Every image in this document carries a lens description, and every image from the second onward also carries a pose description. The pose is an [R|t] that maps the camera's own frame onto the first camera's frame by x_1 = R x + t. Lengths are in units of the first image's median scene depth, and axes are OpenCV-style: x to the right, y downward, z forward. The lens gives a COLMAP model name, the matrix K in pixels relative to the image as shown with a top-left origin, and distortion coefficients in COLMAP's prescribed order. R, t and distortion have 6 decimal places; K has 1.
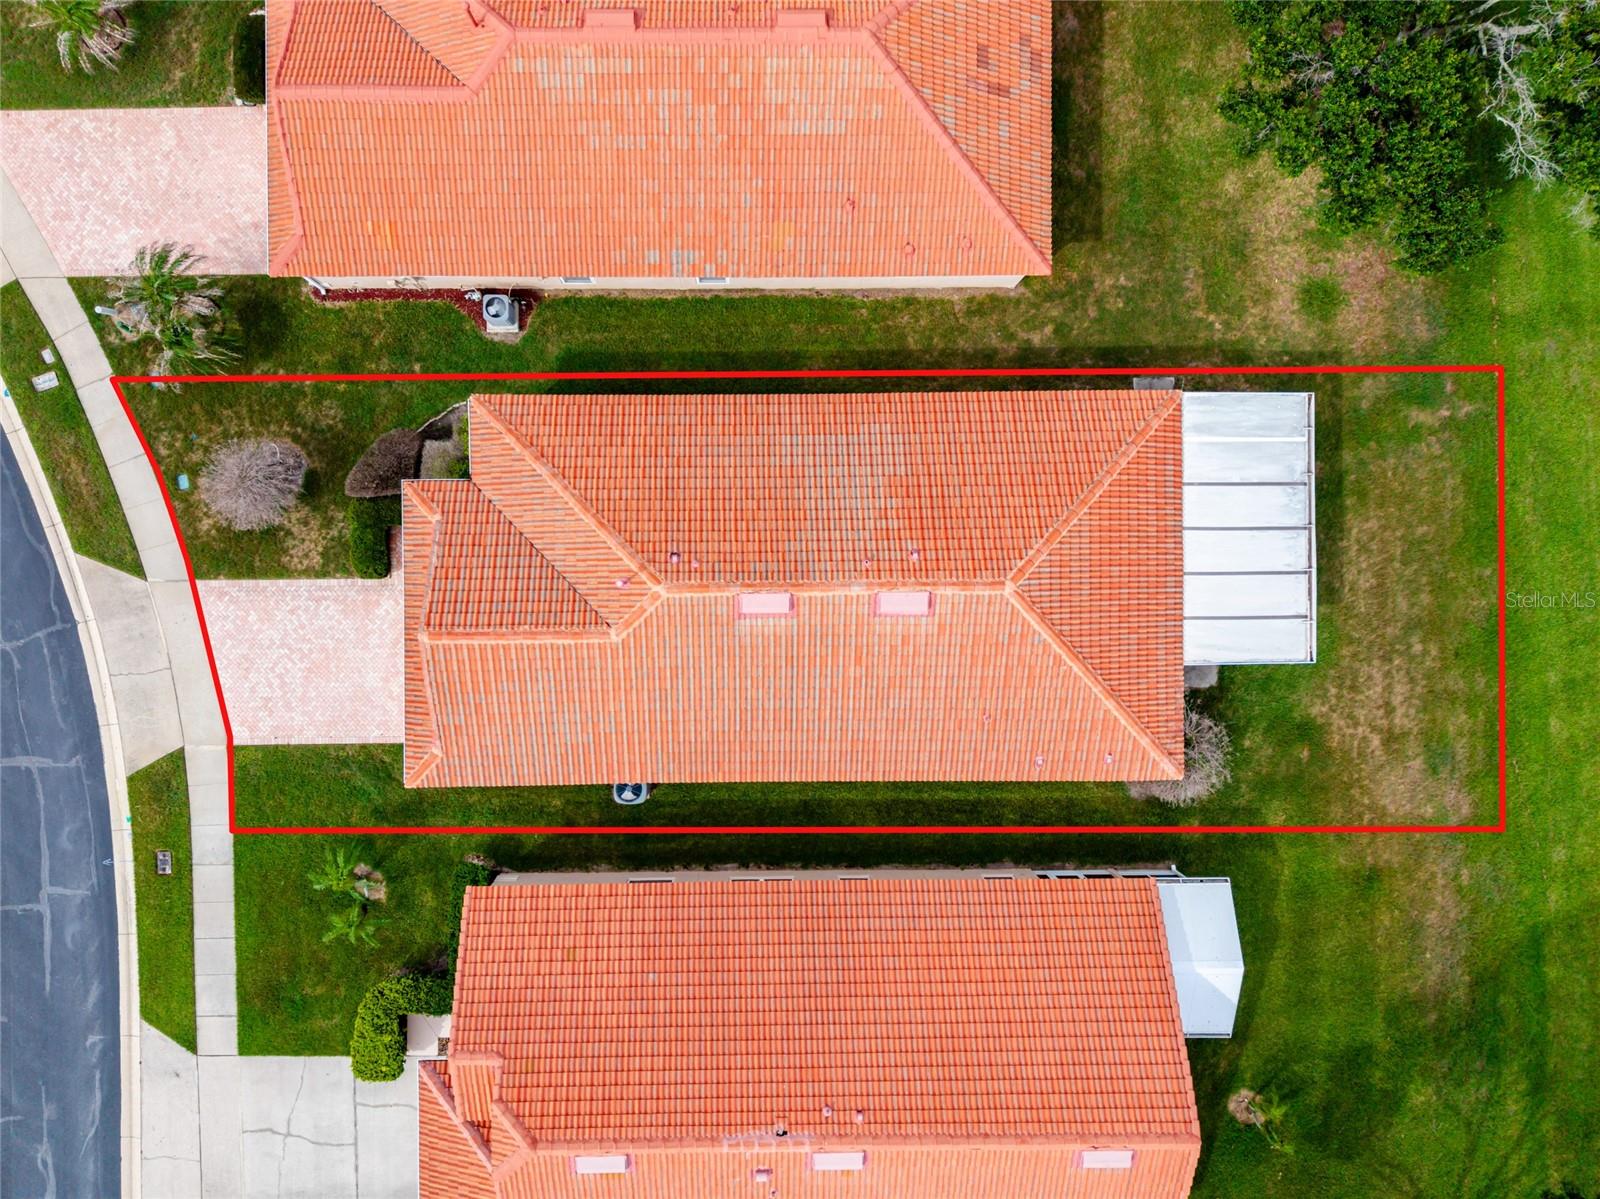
lens RADIAL K [[1420.2, 0, 800.0], [0, 1420.2, 599.5], [0, 0, 1]] dist [-0.011694, -0.000419]
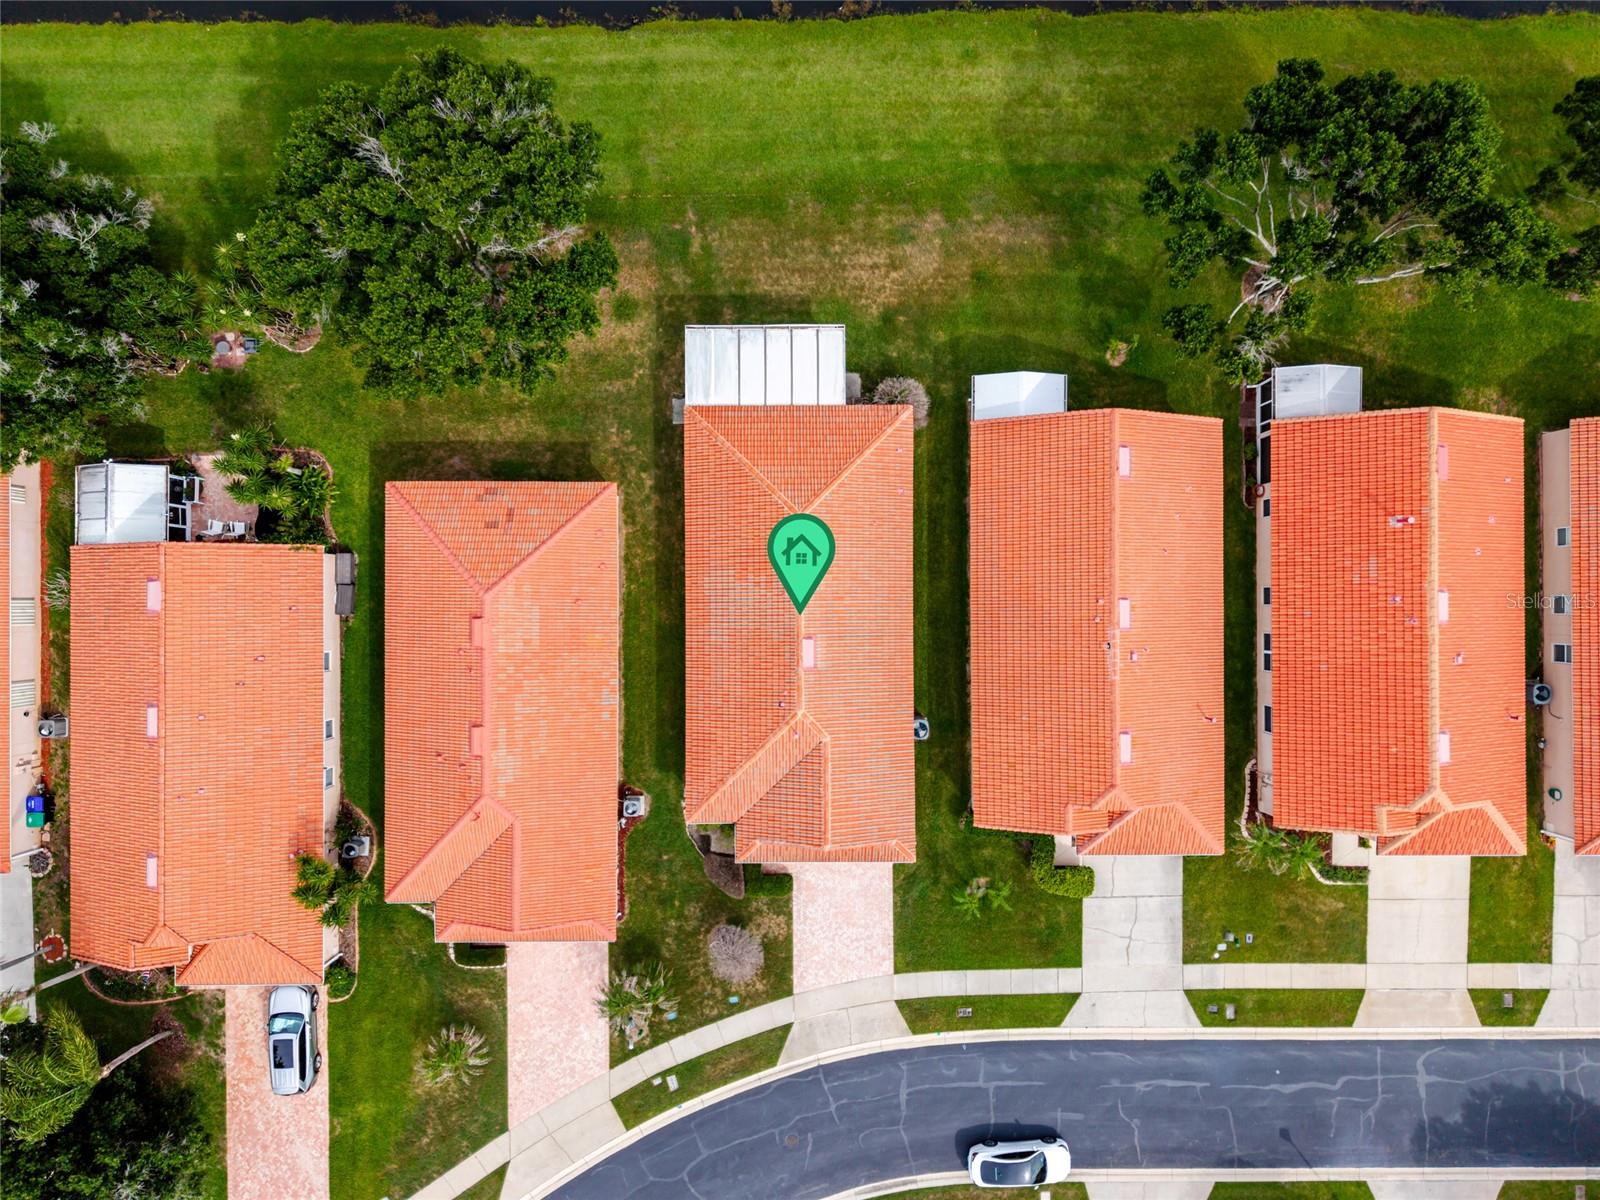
lens RADIAL K [[1118.4, 0, 809.7], [0, 1118.4, 598.4], [0, 0, 1]] dist [0.003434, 0.002484]
pose [[0.003646, -0.999954, -0.008870, 0.043876], [0.999993, 0.003637, 0.001084, 0.002244], [-0.001052, -0.008873, 0.999960, -0.301508]]
